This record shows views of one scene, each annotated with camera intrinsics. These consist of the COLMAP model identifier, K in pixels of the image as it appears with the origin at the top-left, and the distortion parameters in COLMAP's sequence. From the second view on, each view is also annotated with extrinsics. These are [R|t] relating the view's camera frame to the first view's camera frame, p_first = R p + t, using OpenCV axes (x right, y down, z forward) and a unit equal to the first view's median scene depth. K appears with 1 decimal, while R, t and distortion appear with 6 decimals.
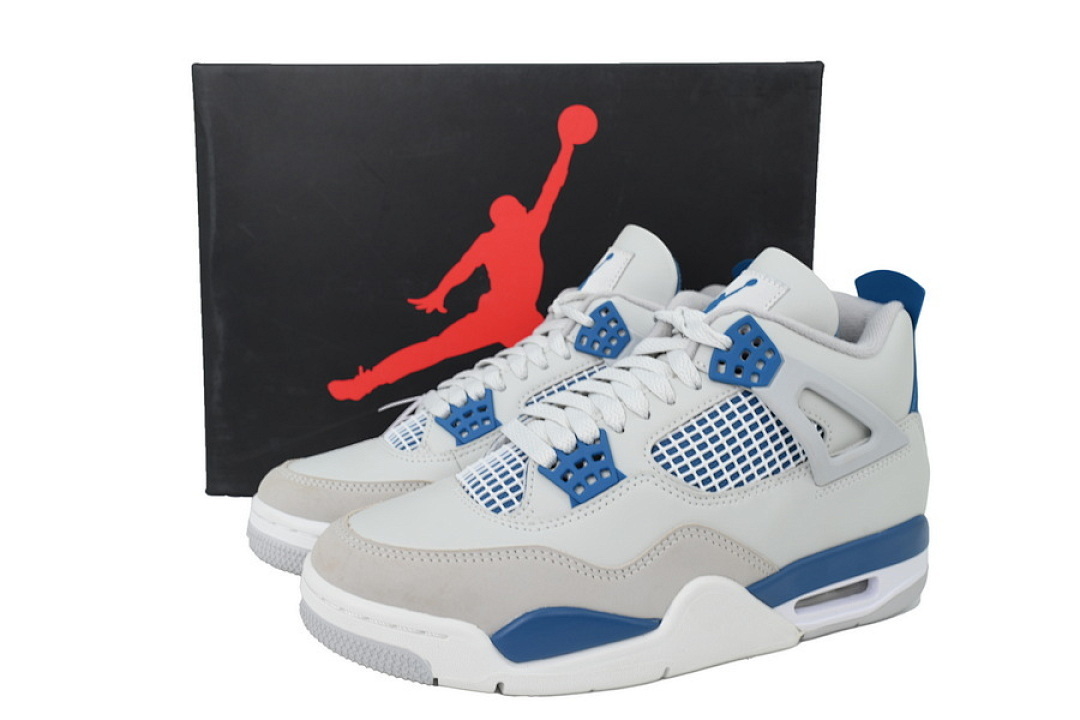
lens RADIAL K [[946.2, 0, 540.0], [0, 946.2, 360.0], [0, 0, 1]] dist [0.007373, 0.002983]
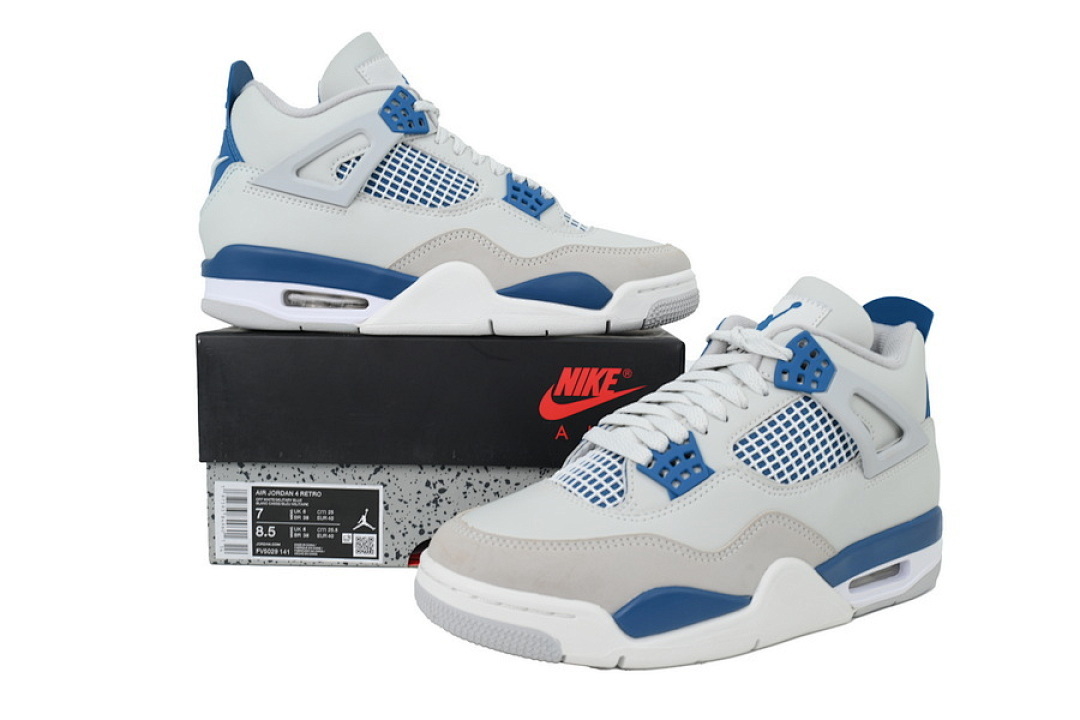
lens RADIAL K [[946.2, 0, 540.0], [0, 946.2, 360.0], [0, 0, 1]] dist [0.007373, 0.002983]
pose [[0.992230, -0.010709, 0.123959, -0.250017], [0.018092, 0.998118, -0.058593, 0.050897], [-0.123098, 0.060381, 0.990556, -0.104806]]
